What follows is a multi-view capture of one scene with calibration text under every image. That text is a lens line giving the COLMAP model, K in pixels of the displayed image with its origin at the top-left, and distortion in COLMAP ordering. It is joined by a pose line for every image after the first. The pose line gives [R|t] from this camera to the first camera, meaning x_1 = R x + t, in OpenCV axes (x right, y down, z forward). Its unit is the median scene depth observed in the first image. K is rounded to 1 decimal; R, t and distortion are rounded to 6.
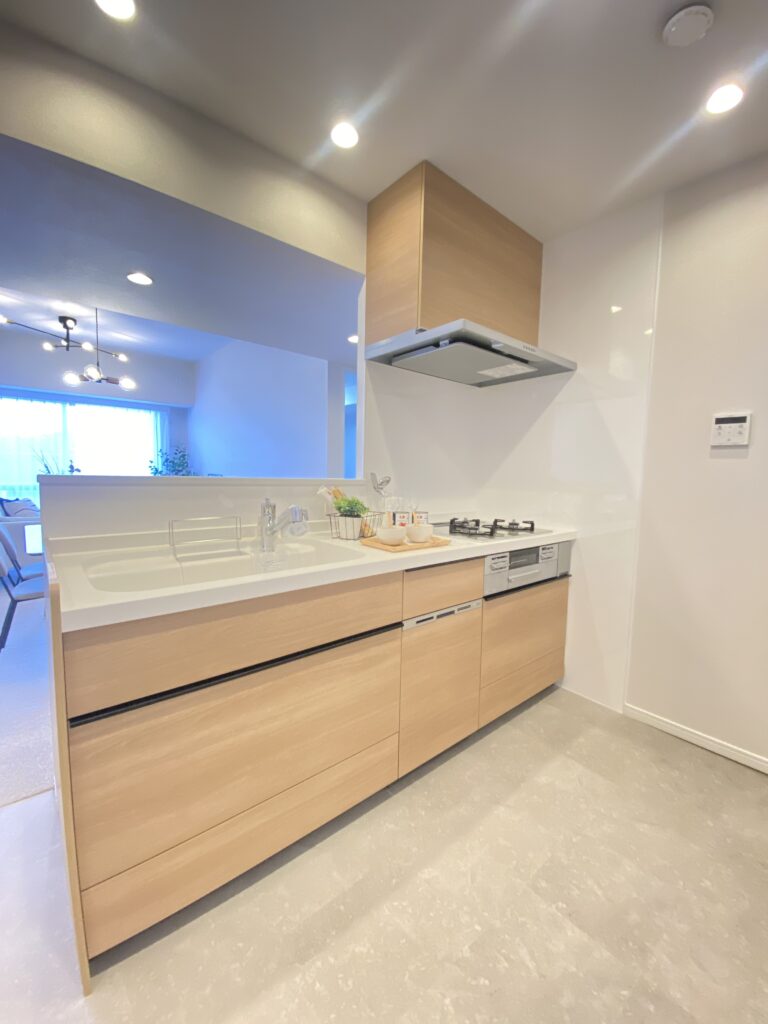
lens RADIAL K [[417.5, 0, 384.0], [0, 417.5, 512.0], [0, 0, 1]] dist [0.001251, -0.000116]
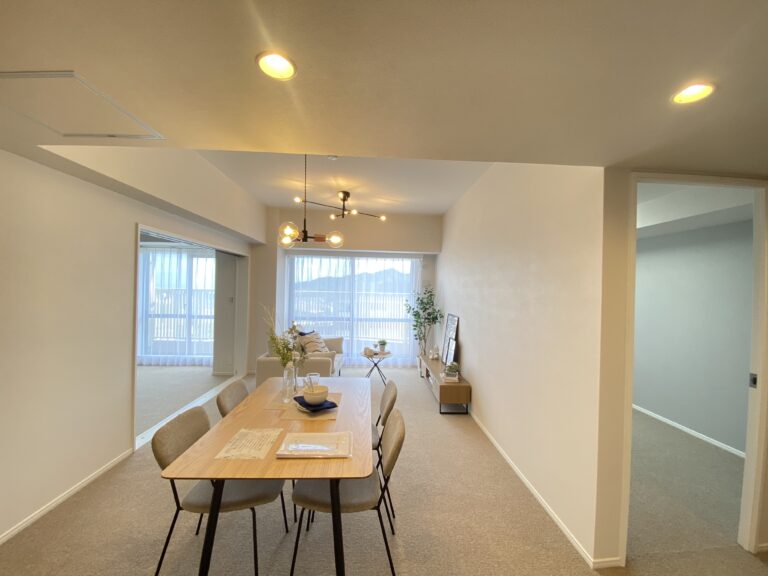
lens RADIAL K [[313.1, 0, 397.8], [0, 313.1, 288.6], [0, 0, 1]] dist [0.001251, -0.000116]
pose [[0.815292, -0.005196, -0.579027, -0.082545], [-0.058776, 0.994053, -0.091678, -0.098648], [0.576059, 0.108777, 0.810138, 0.356724]]
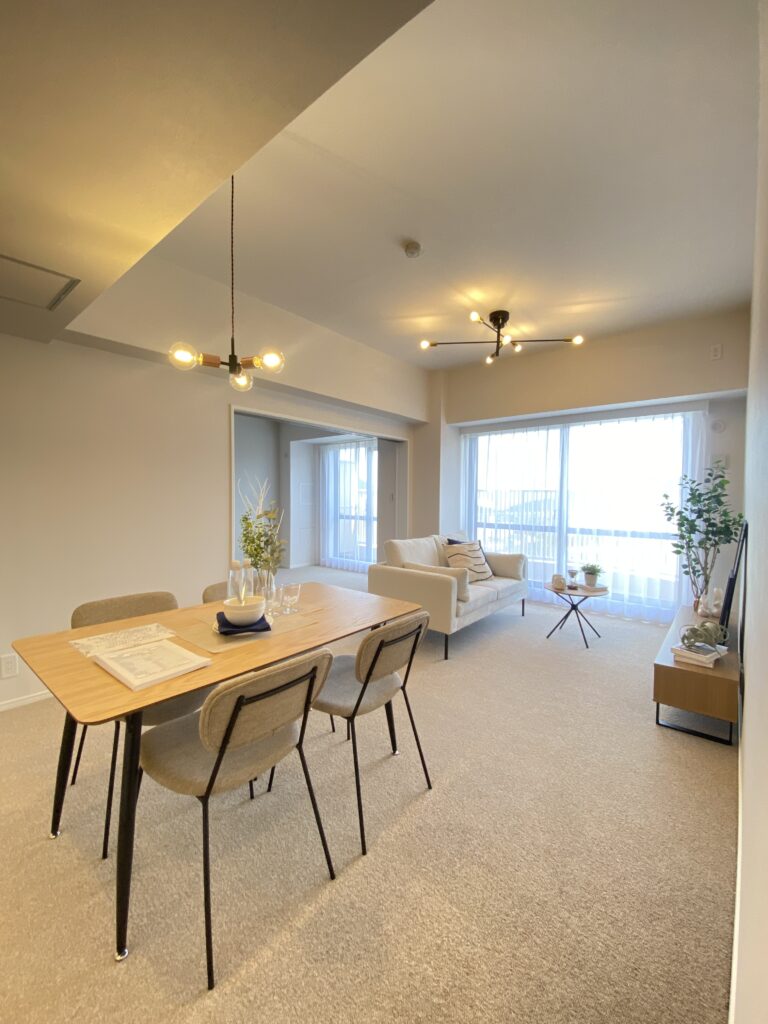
lens RADIAL K [[417.5, 0, 384.0], [0, 417.5, 512.0], [0, 0, 1]] dist [0.001251, -0.000116]
pose [[0.170776, 0.014129, -0.985209, -0.033400], [-0.095085, 0.995467, -0.002206, -0.079727], [0.980711, 0.094056, 0.171346, 0.687136]]
